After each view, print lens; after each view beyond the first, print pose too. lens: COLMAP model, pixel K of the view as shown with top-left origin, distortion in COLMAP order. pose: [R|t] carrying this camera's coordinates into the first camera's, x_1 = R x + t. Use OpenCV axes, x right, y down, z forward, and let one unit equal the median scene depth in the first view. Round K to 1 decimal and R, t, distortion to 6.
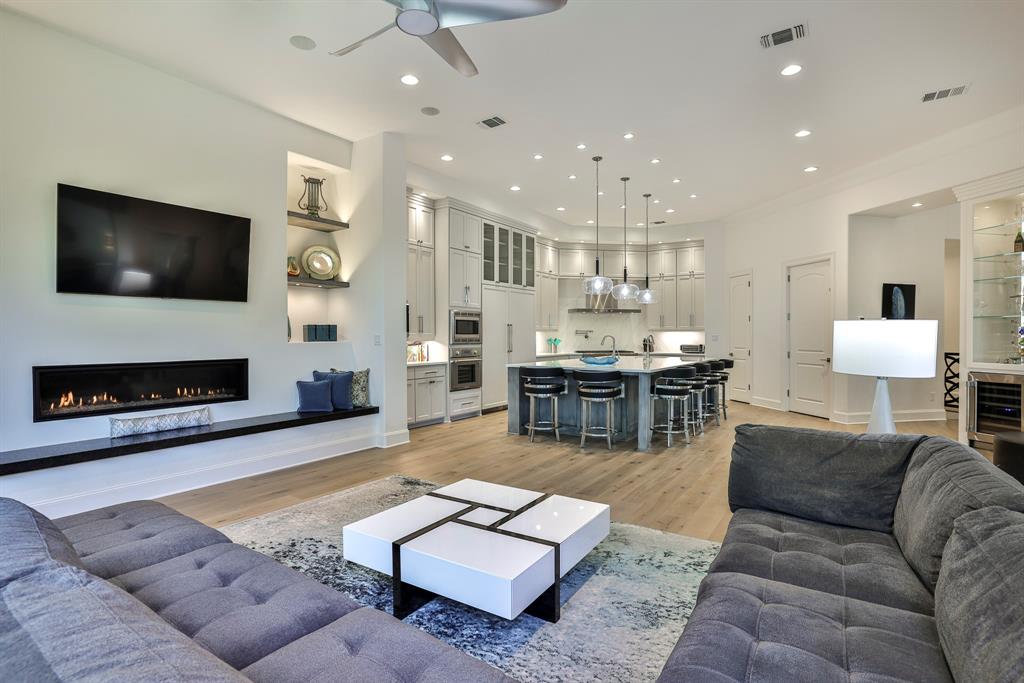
lens RADIAL K [[501.9, 0, 515.6], [0, 501.9, 339.0], [0, 0, 1]] dist [-0.023103, 0.000275]
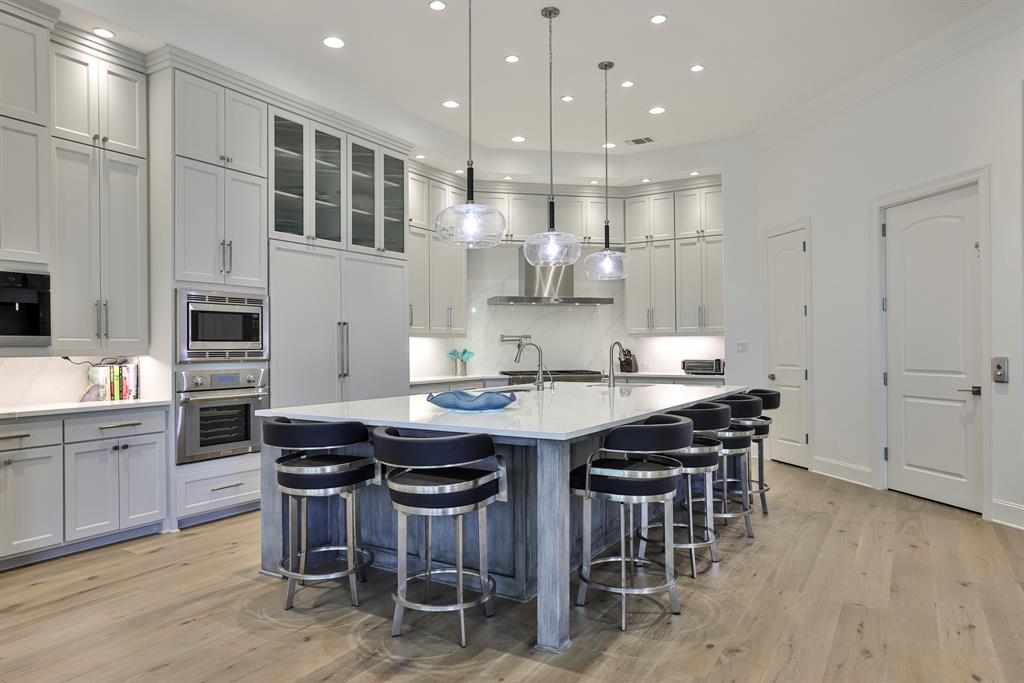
lens RADIAL K [[658.7, 0, 507.7], [0, 658.7, 340.9], [0, 0, 1]] dist [-0.017182, 0.027160]
pose [[0.999388, -0.005265, 0.034579, 0.153798], [0.005814, 0.999858, -0.015796, 0.001351], [-0.034491, 0.015987, 0.999277, 0.379964]]
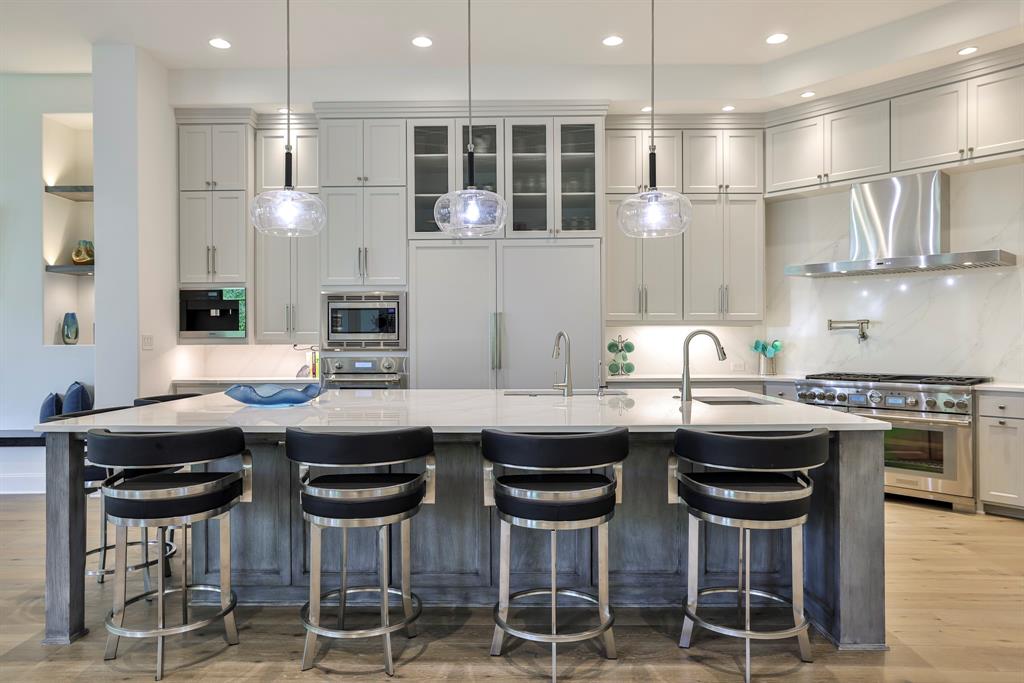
lens RADIAL K [[658.7, 0, 510.0], [0, 658.7, 343.0], [0, 0, 1]] dist [-0.017182, 0.027160]
pose [[0.540423, 0.003538, -0.841386, 0.637650], [-0.001508, 0.999994, 0.003237, -0.001149], [0.841392, -0.000480, 0.540425, 0.762755]]
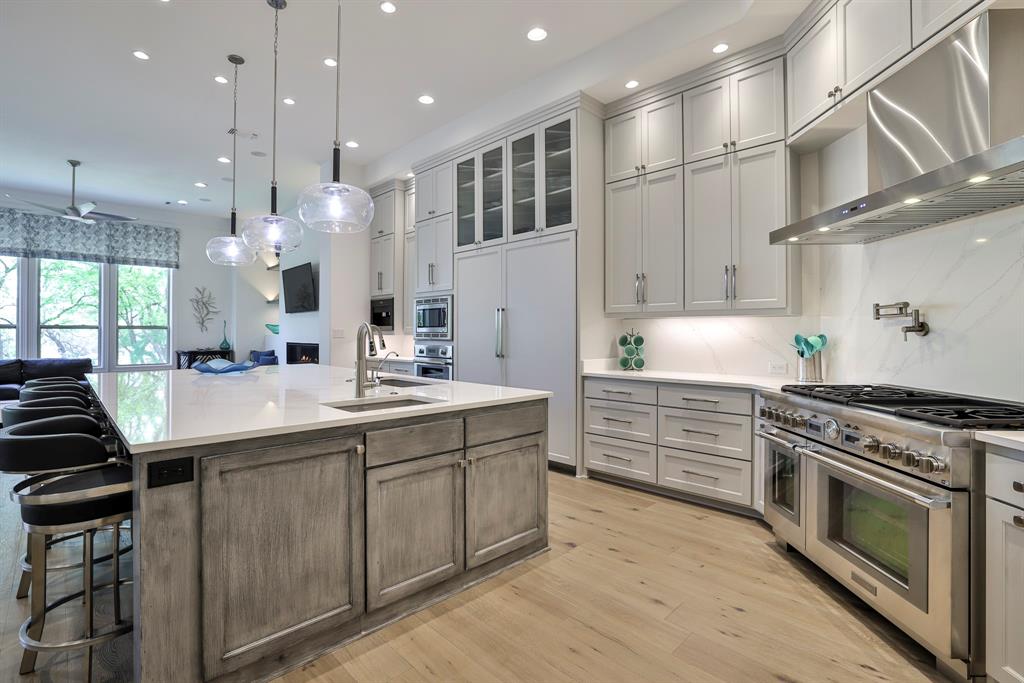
lens RADIAL K [[470.0, 0, 497.9], [0, 470.0, 326.2], [0, 0, 1]] dist [-0.036671, 0.007513]
pose [[-0.209489, -0.007236, -0.977784, 0.597875], [-0.001762, 0.999974, -0.007022, -0.006336], [0.977809, 0.000252, -0.209497, 1.289465]]
